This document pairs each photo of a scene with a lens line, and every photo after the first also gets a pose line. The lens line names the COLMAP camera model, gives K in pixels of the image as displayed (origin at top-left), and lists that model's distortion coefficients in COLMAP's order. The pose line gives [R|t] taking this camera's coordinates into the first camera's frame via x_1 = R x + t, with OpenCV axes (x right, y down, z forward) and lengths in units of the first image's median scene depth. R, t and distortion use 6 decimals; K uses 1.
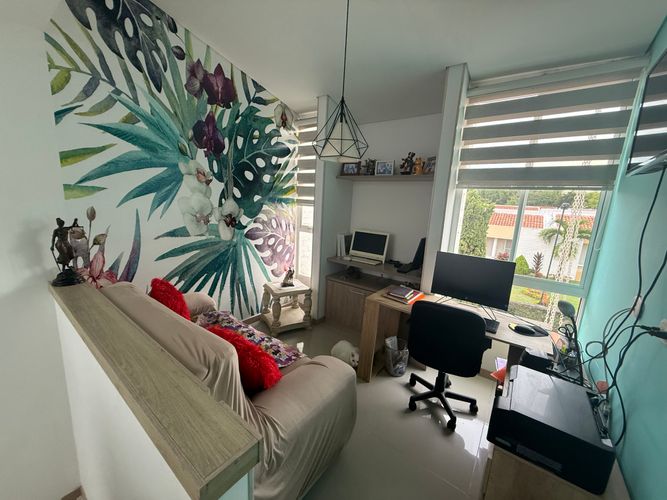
lens RADIAL K [[266.7, 0, 332.7], [0, 266.7, 251.0], [0, 0, 1]] dist [-0.000508, 0.000415]
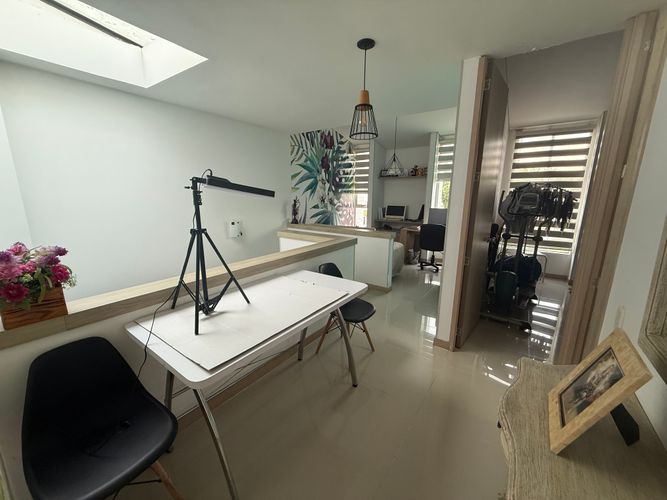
lens RADIAL K [[266.7, 0, 333.5], [0, 266.7, 250.7], [0, 0, 1]] dist [-0.000508, 0.000415]
pose [[0.998754, -0.049450, 0.006722, -0.442307], [0.049302, 0.998571, 0.020643, 0.253783], [-0.007733, -0.020285, 0.999764, -1.222175]]
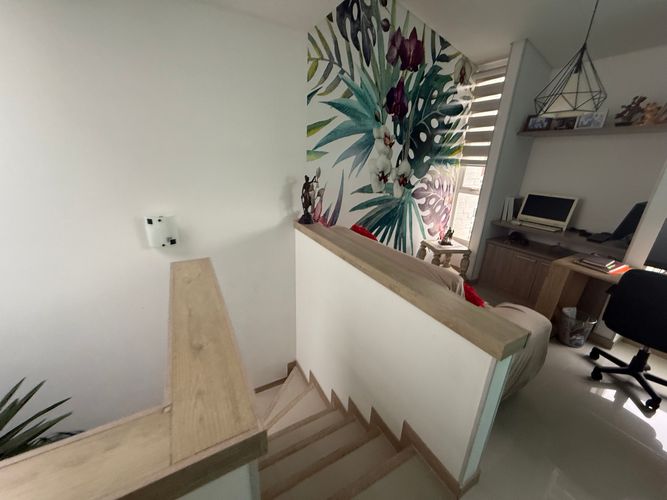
lens RADIAL K [[266.7, 0, 332.3], [0, 266.7, 251.4], [0, 0, 1]] dist [-0.000508, 0.000415]
pose [[0.913022, 0.114535, -0.391500, -0.202430], [-0.062089, 0.987609, 0.144130, 0.041464], [0.403157, -0.107286, 0.908820, -0.181230]]
